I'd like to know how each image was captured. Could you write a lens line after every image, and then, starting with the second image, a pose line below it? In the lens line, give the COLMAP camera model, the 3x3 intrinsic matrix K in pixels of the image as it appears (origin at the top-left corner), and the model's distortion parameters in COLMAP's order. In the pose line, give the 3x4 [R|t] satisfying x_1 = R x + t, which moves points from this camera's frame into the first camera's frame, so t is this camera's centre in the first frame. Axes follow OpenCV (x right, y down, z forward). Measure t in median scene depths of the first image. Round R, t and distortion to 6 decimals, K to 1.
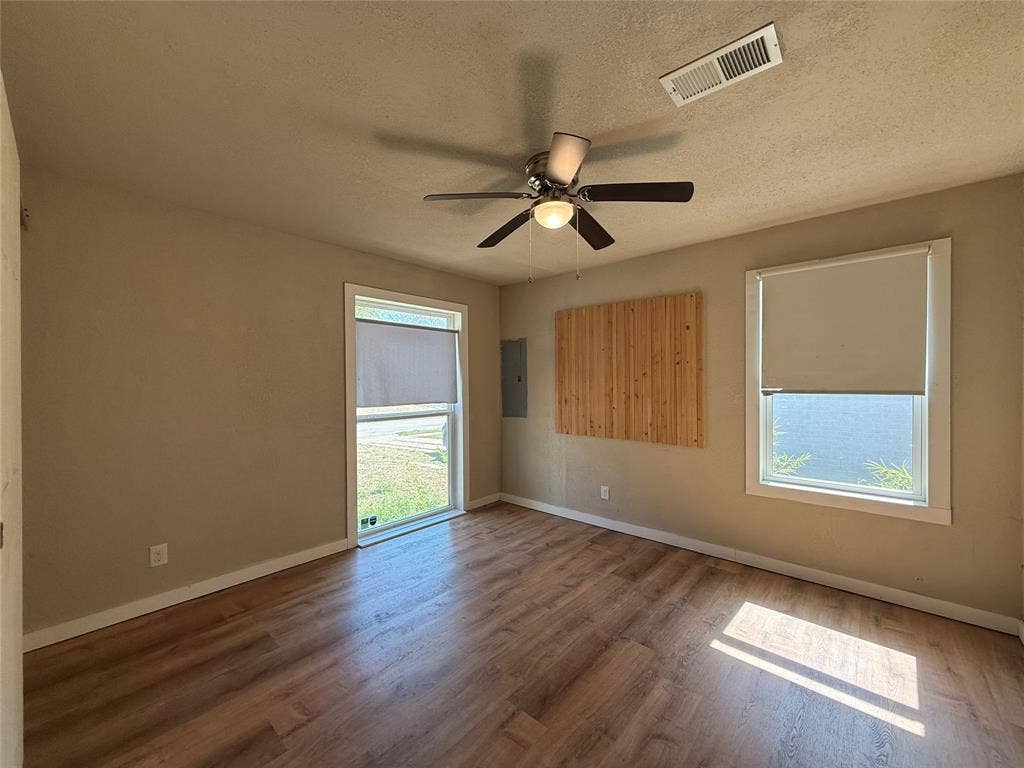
lens RADIAL K [[408.5, 0, 513.1], [0, 408.5, 380.8], [0, 0, 1]] dist [0.003720, -0.000063]
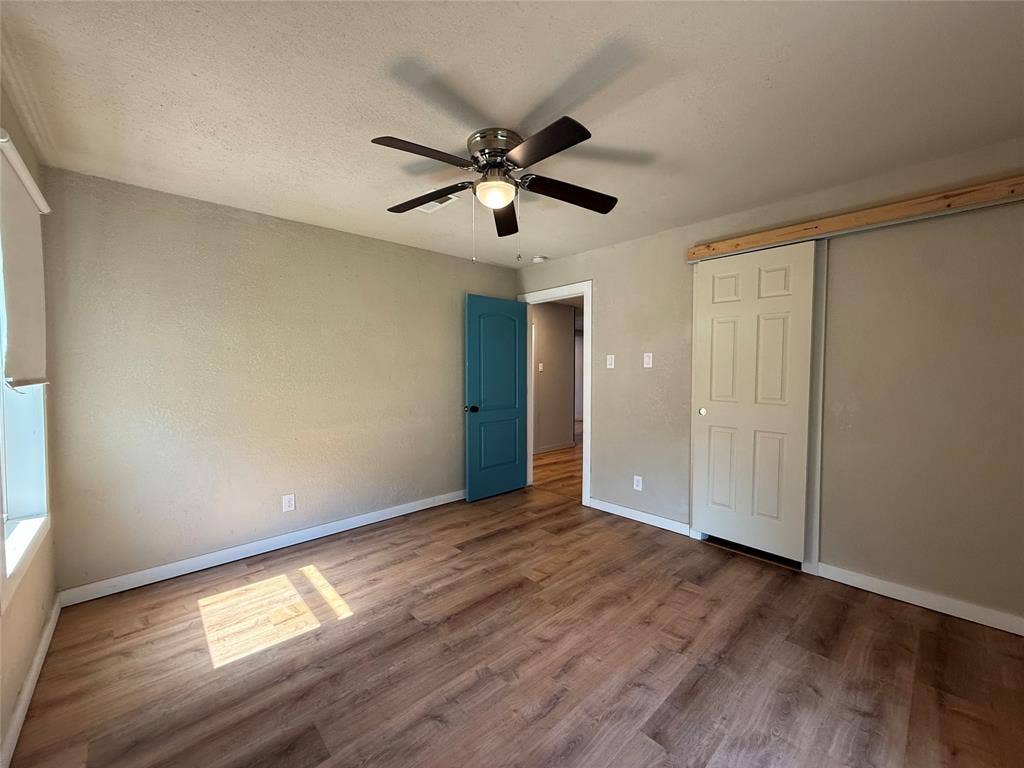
lens RADIAL K [[408.5, 0, 505.6], [0, 408.5, 386.2], [0, 0, 1]] dist [0.003720, -0.000063]
pose [[-0.993329, 0.003203, 0.115266, -0.032541], [0.007465, 0.999303, 0.036565, 0.018276], [-0.115069, 0.037182, -0.992661, 1.779567]]
